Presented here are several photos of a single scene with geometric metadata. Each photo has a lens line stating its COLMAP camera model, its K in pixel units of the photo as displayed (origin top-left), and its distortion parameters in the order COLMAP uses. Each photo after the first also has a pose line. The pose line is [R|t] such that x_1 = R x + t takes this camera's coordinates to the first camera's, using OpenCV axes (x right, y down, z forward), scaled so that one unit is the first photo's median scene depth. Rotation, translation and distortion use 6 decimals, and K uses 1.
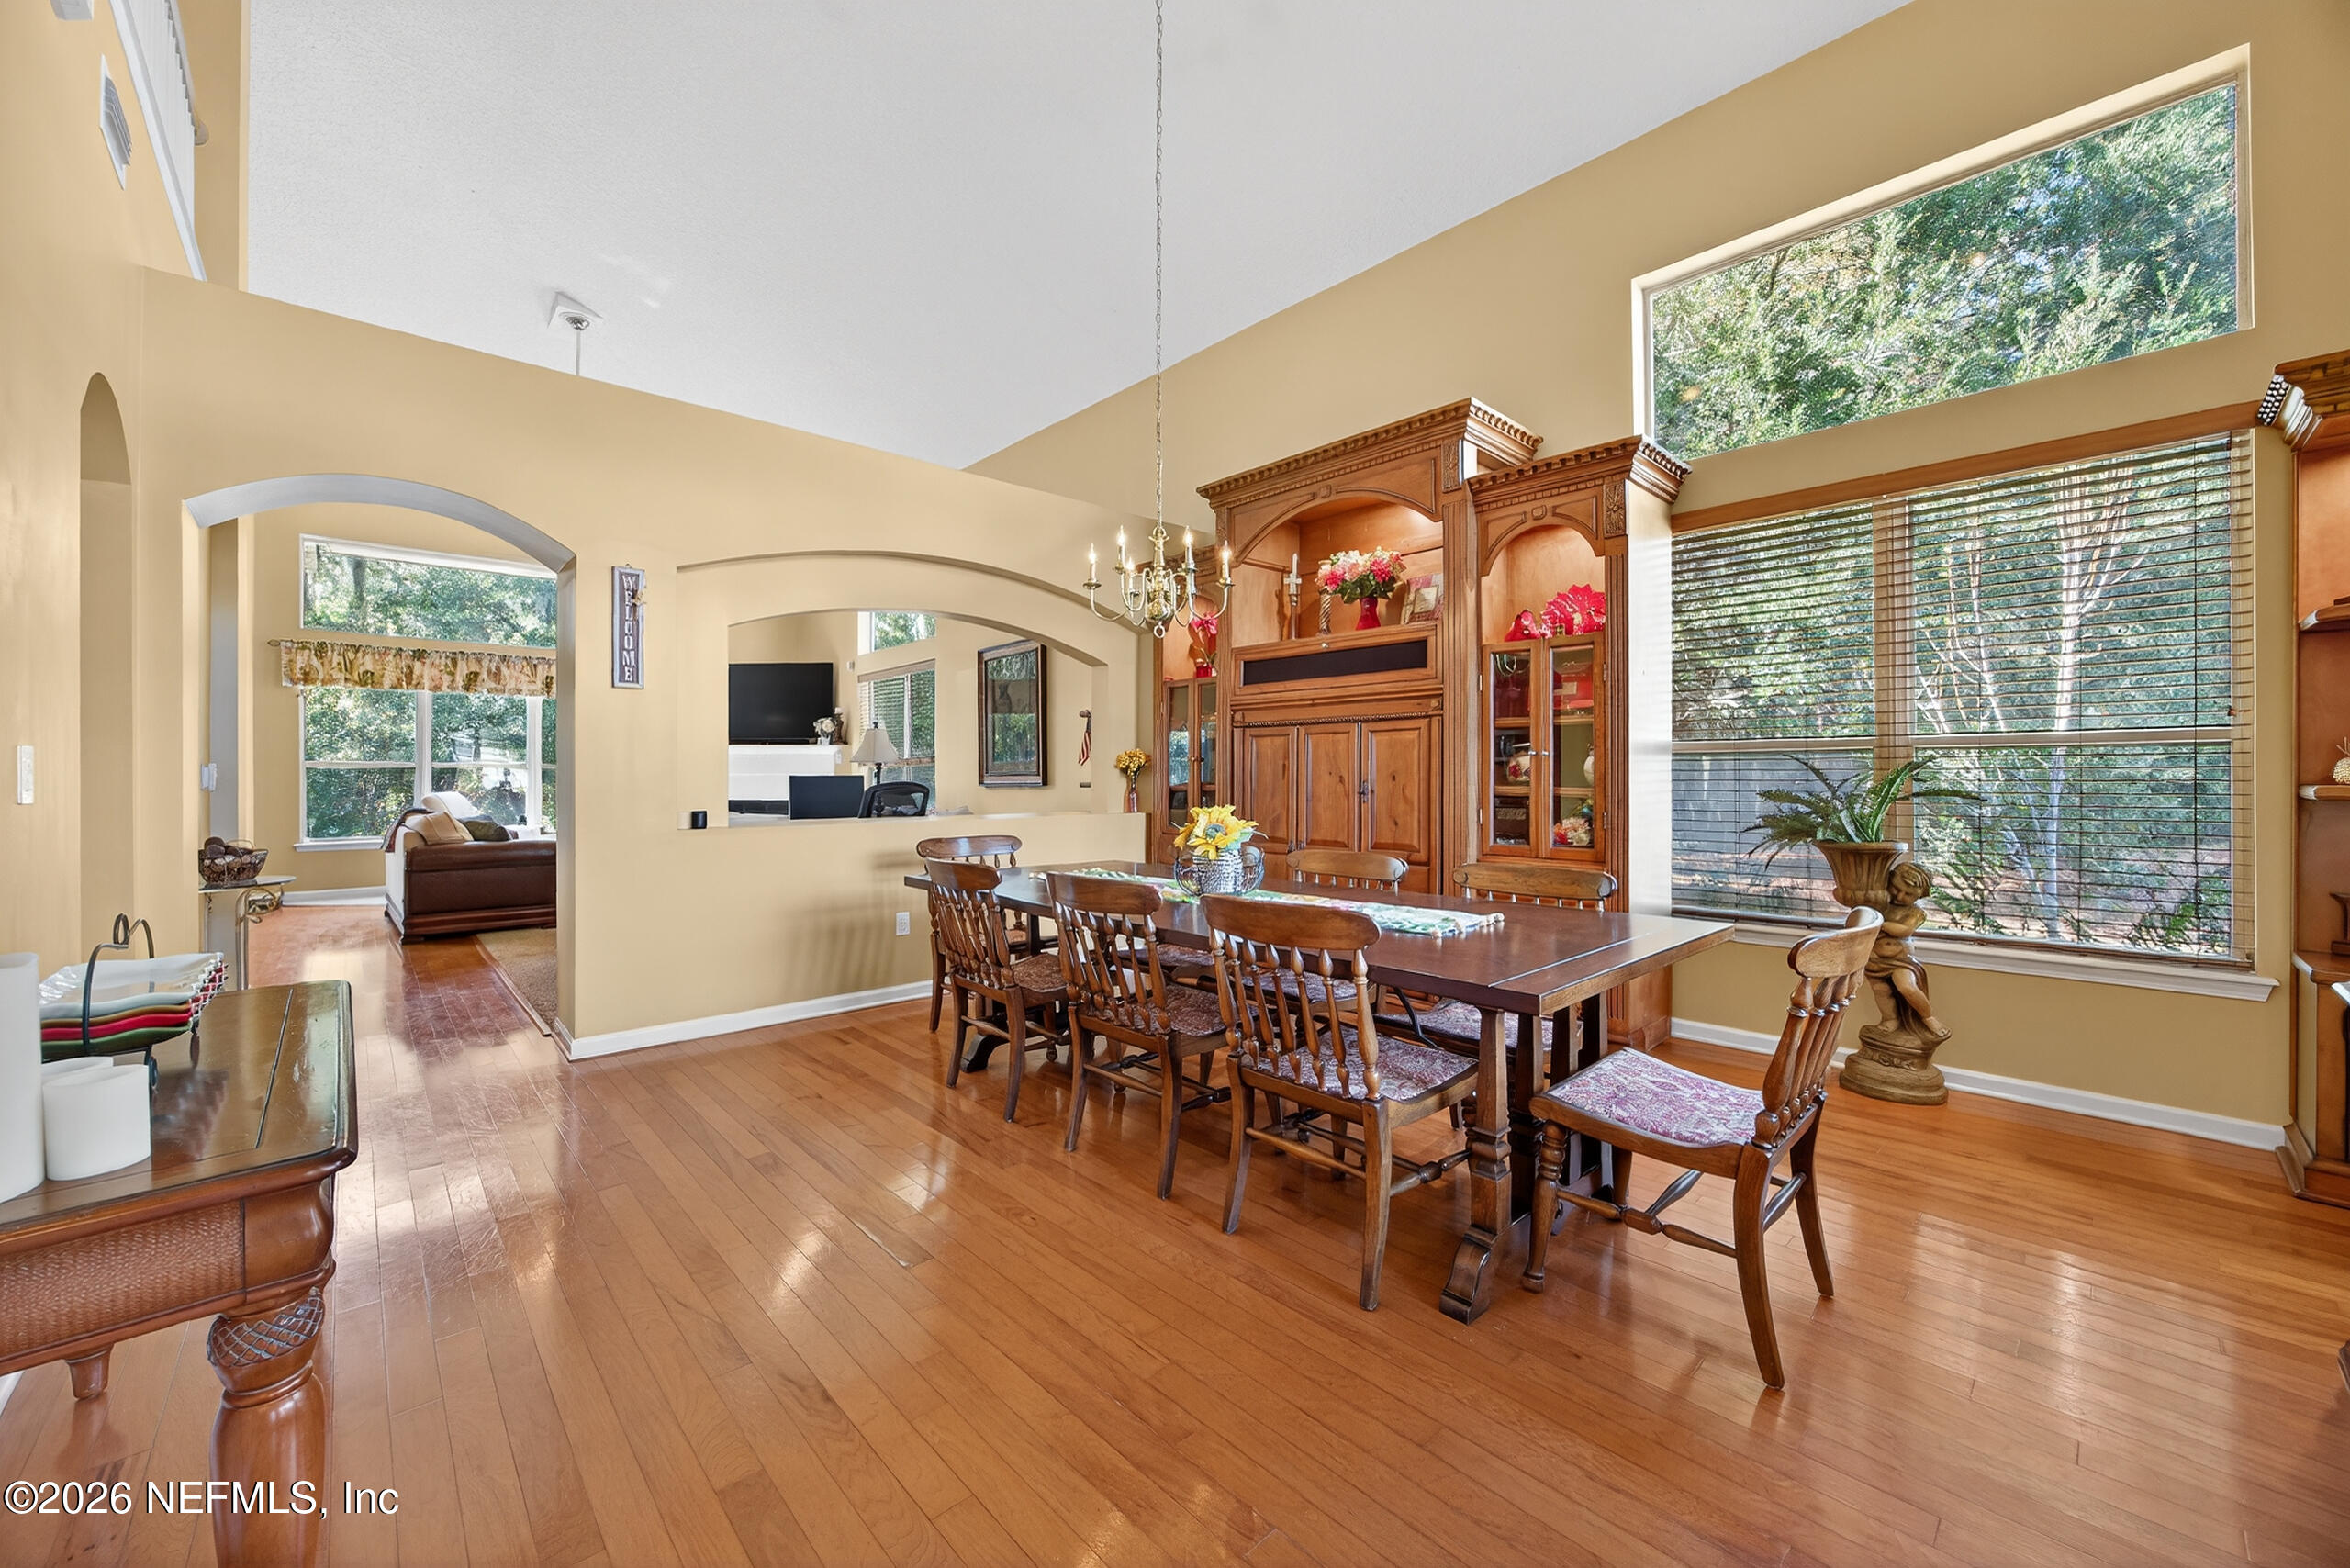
lens RADIAL K [[927.5, 0, 1187.1], [0, 927.5, 780.5], [0, 0, 1]] dist [-0.009898, 0.000106]
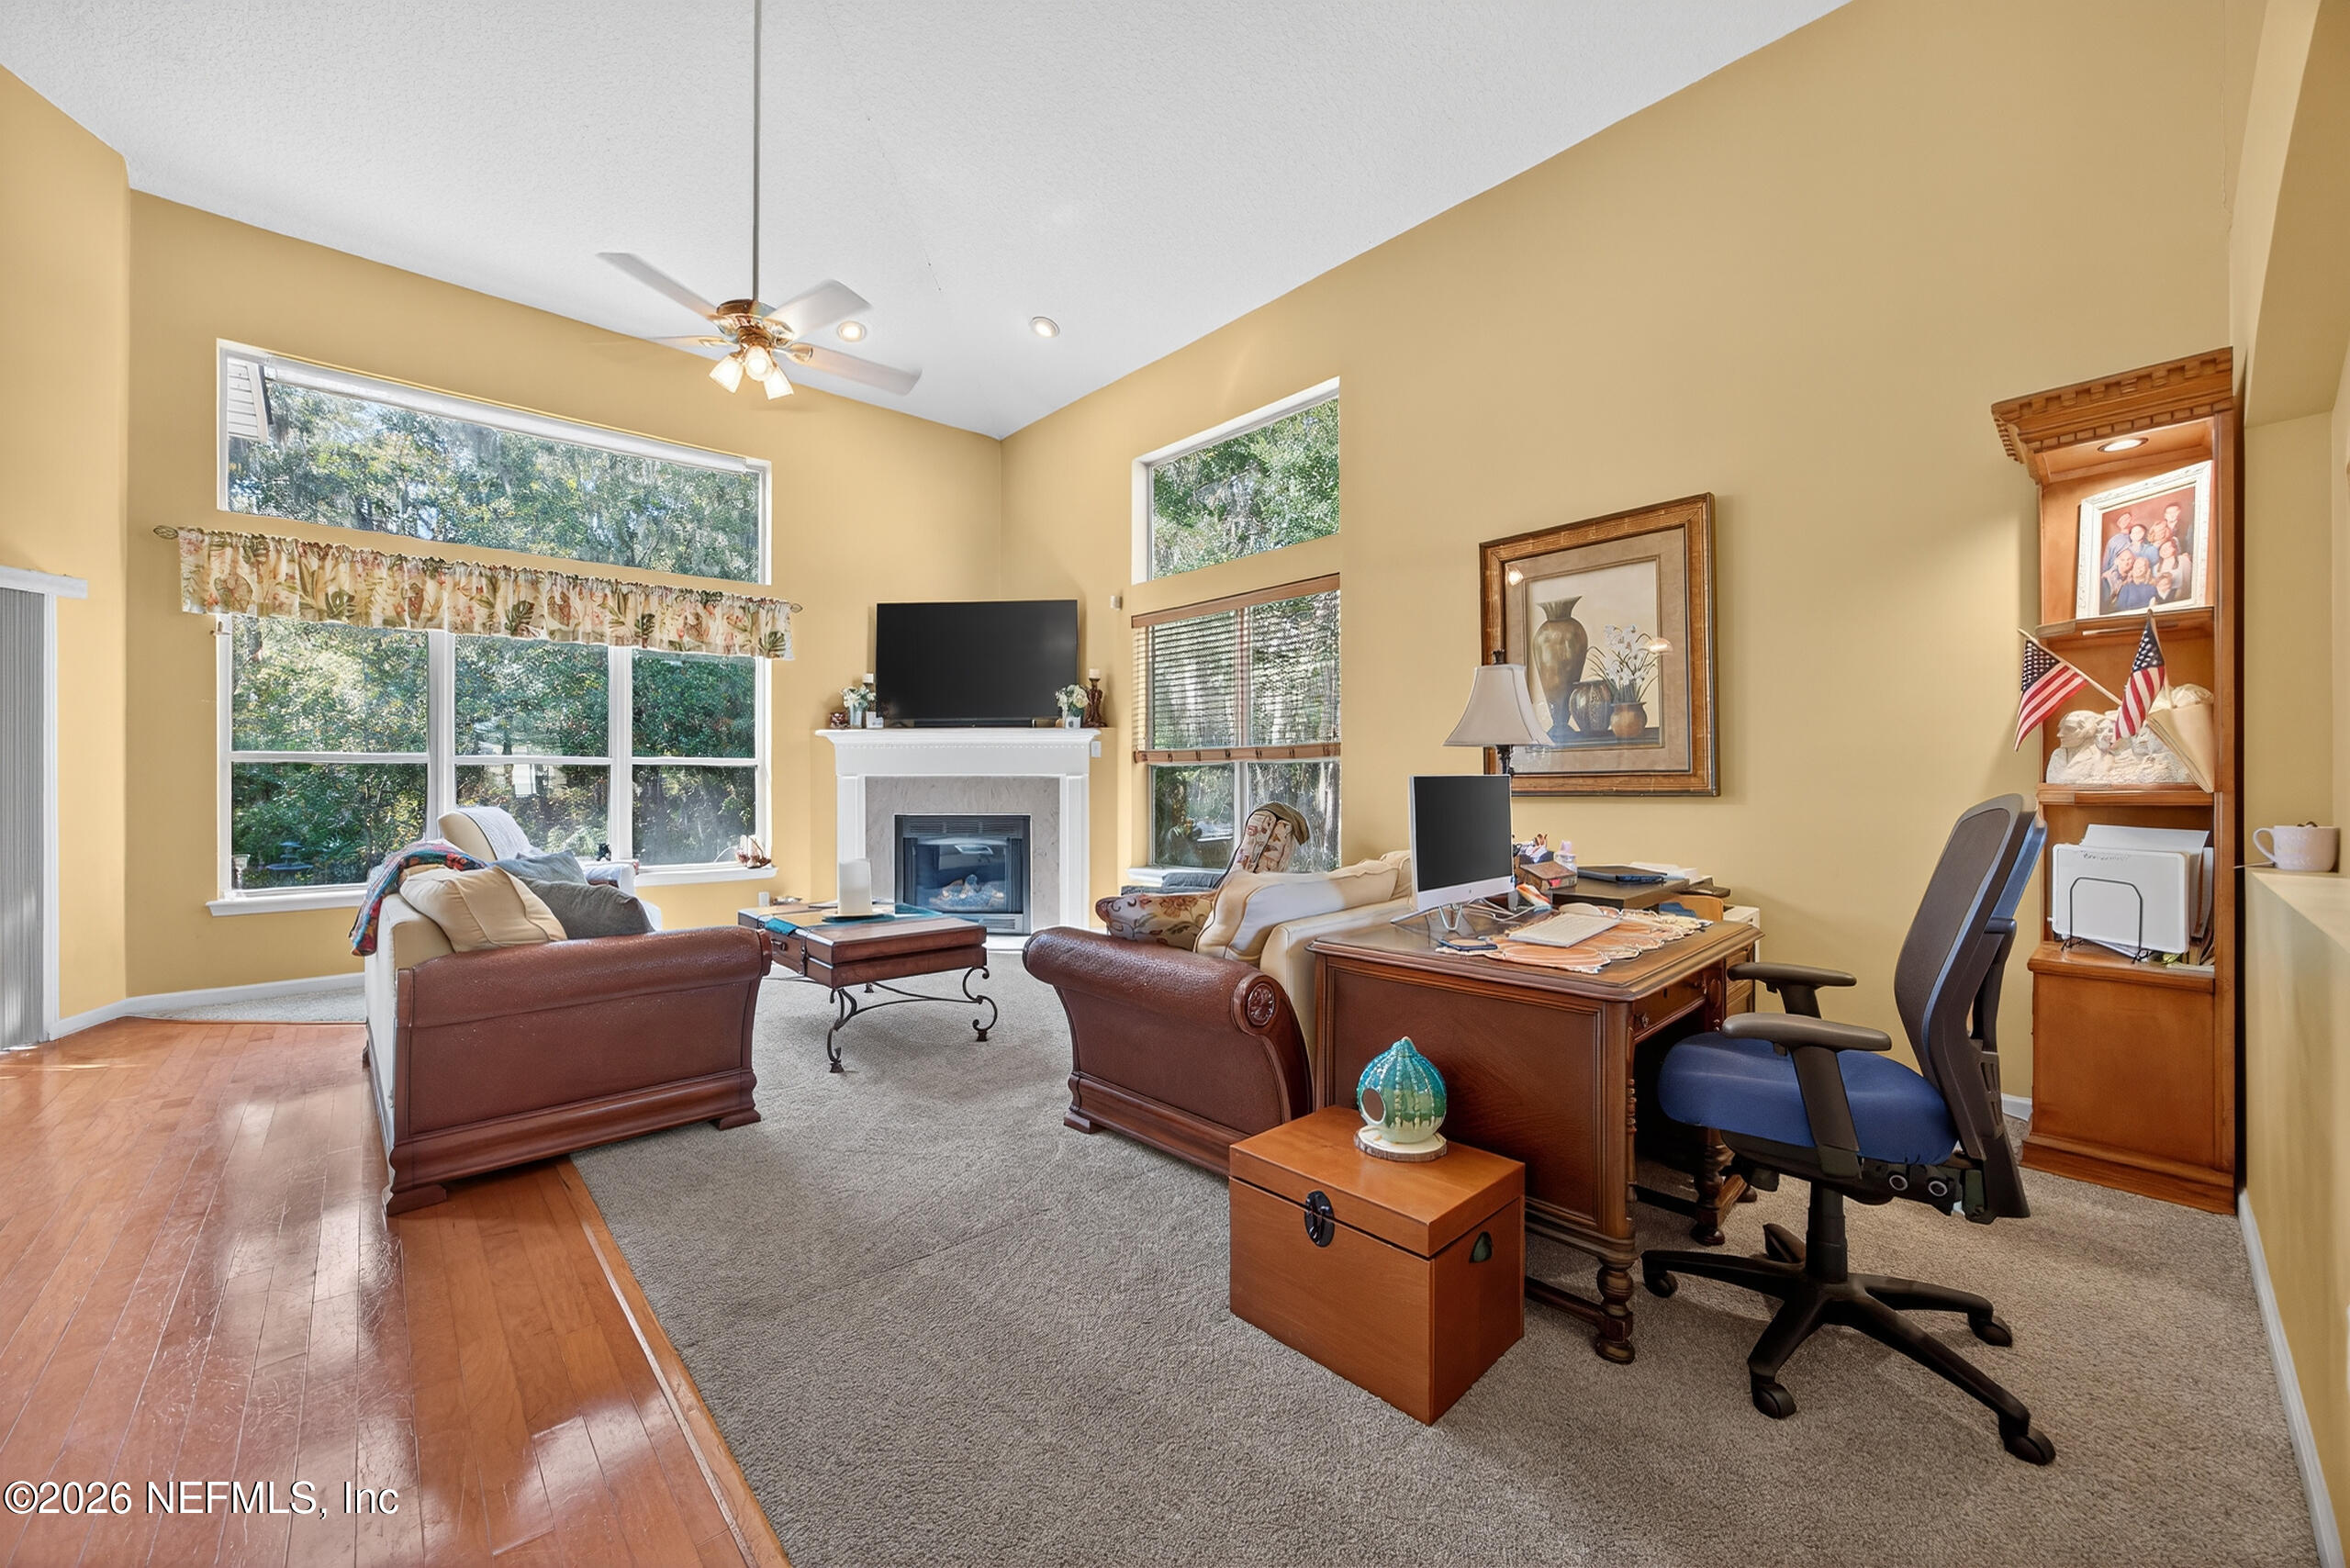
lens RADIAL K [[922.7, 0, 1175.0], [0, 922.7, 784.0], [0, 0, 1]] dist [-0.002384, -0.000124]
pose [[0.999826, -0.000769, -0.018647, -0.352049], [0.000793, 0.999999, 0.001315, -0.001496], [0.018646, -0.001330, 0.999825, 0.423422]]
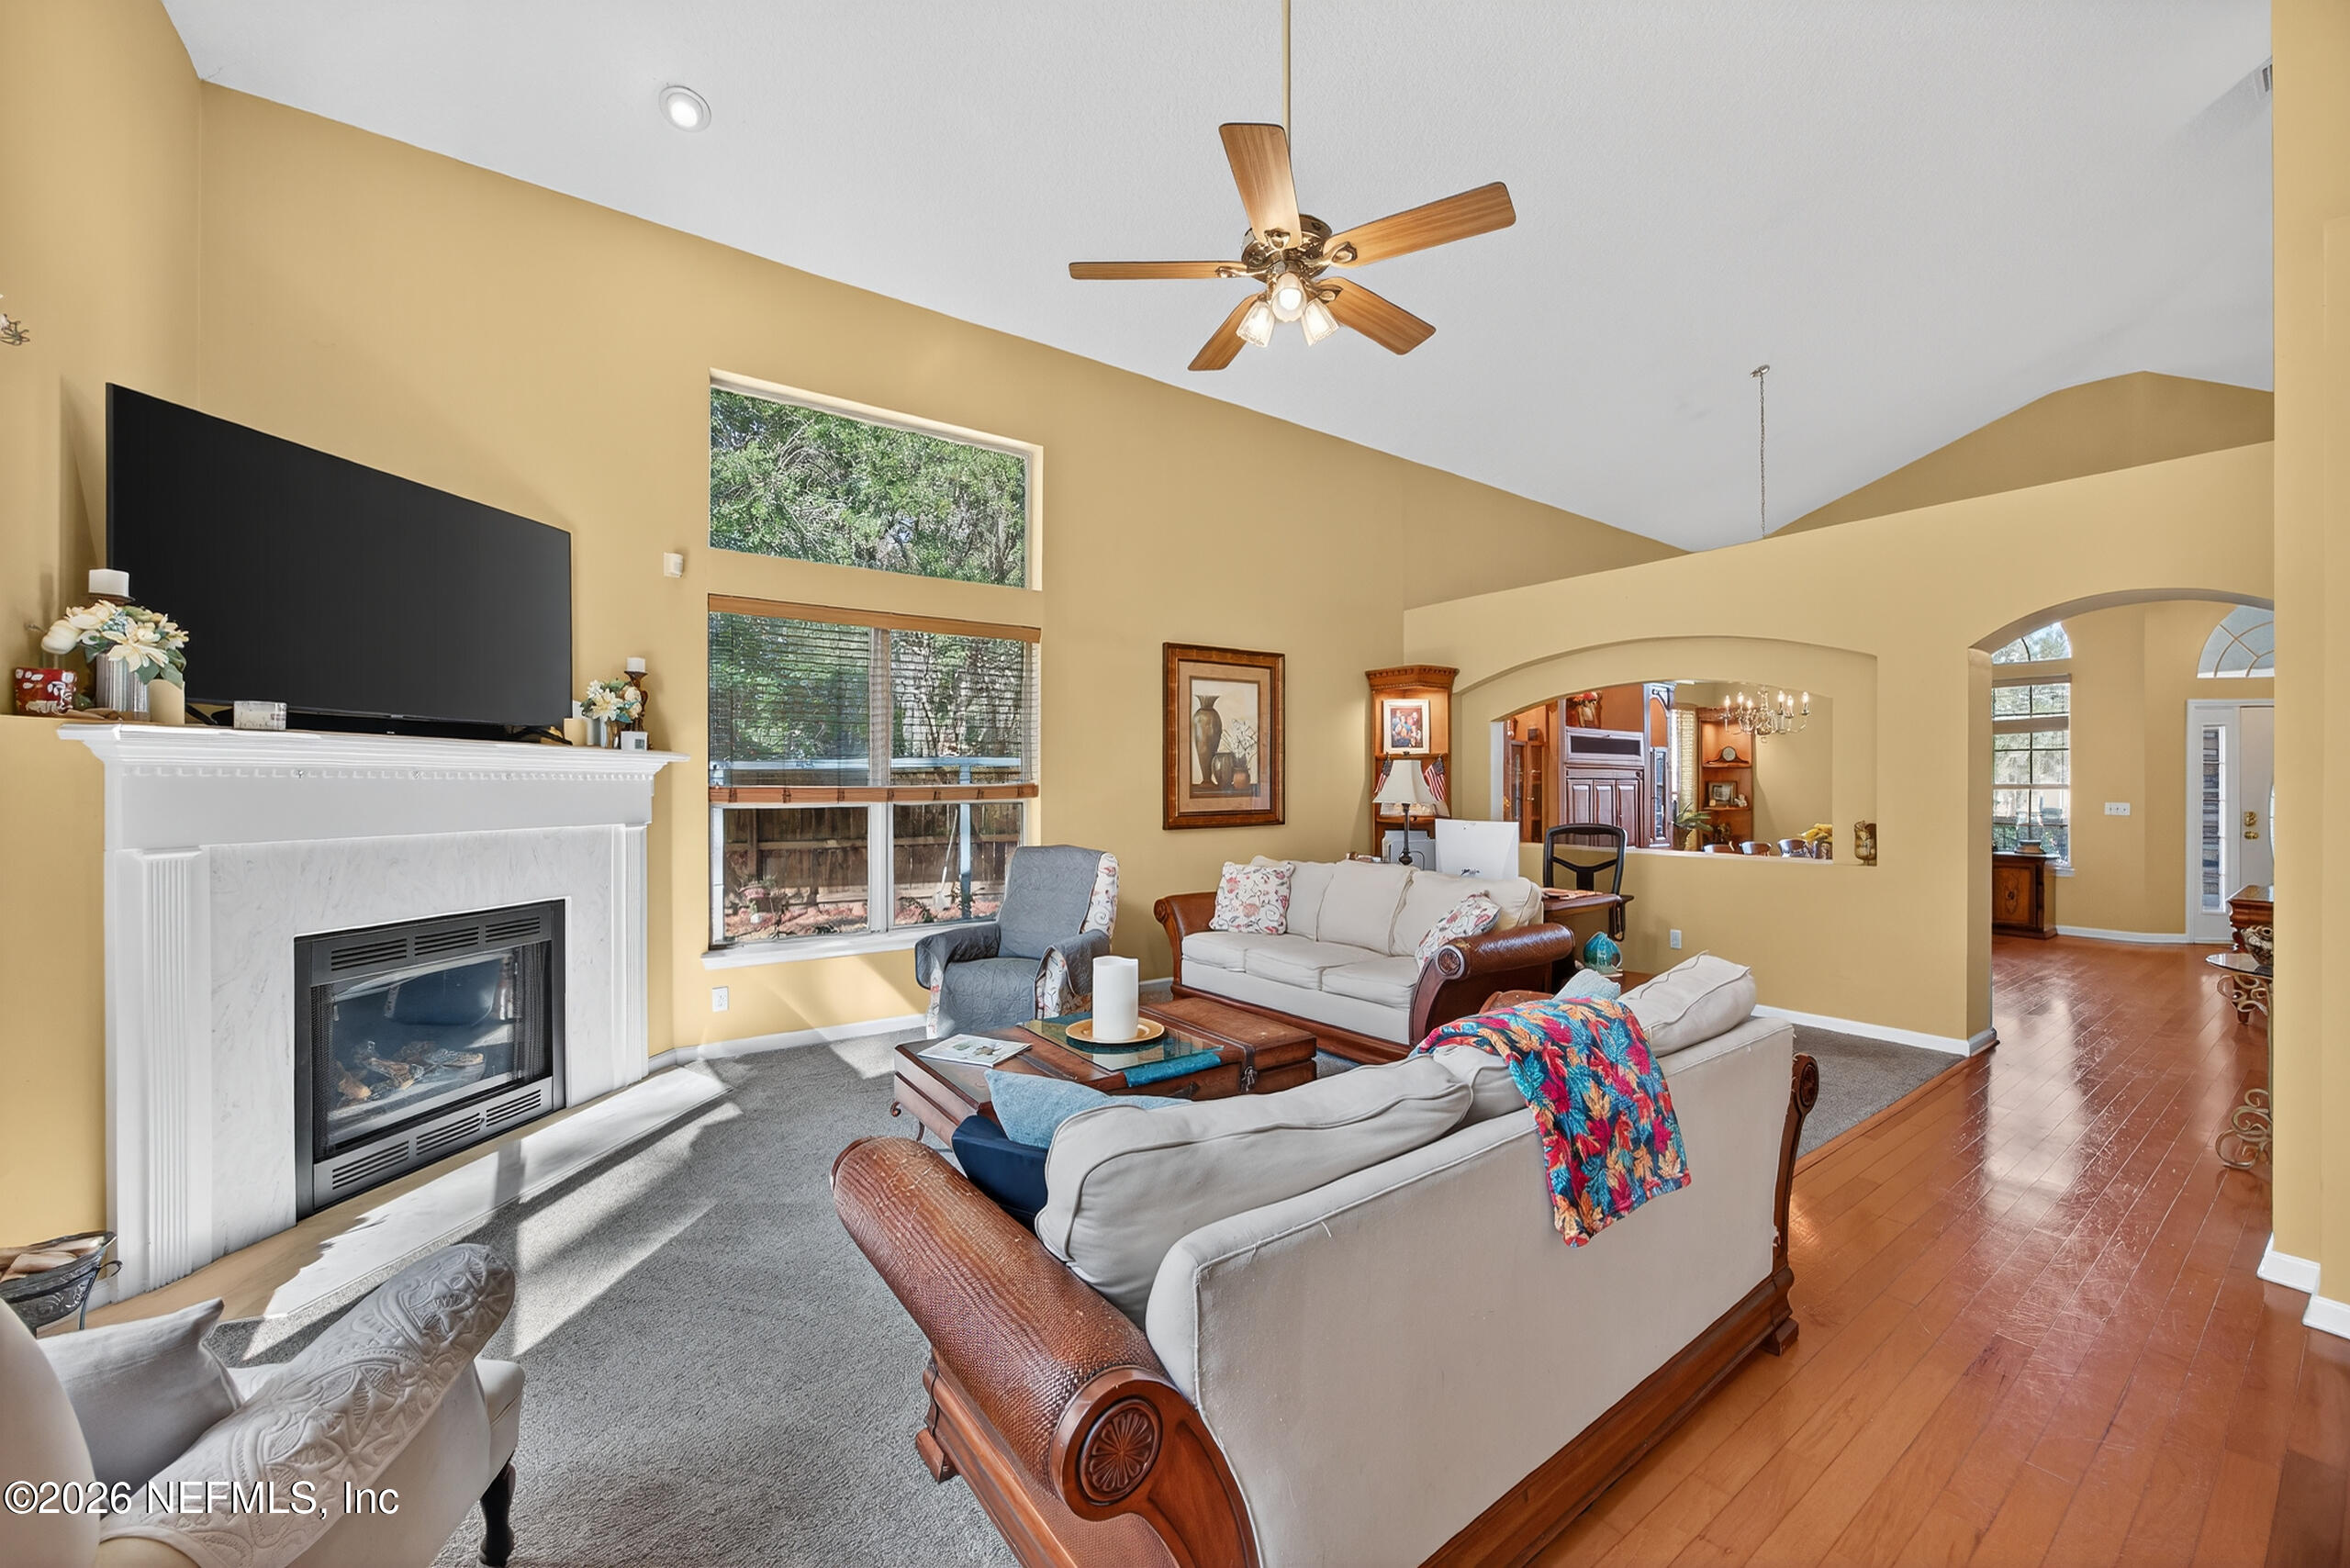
lens RADIAL K [[911.2, 0, 1178.9], [0, 911.2, 792.5], [0, 0, 1]] dist [-0.002891, 0.000110]
pose [[0.126405, -0.005931, 0.991961, -0.836726], [0.003322, 0.999979, 0.005556, -0.024080], [-0.991973, 0.002592, 0.126422, 0.813601]]
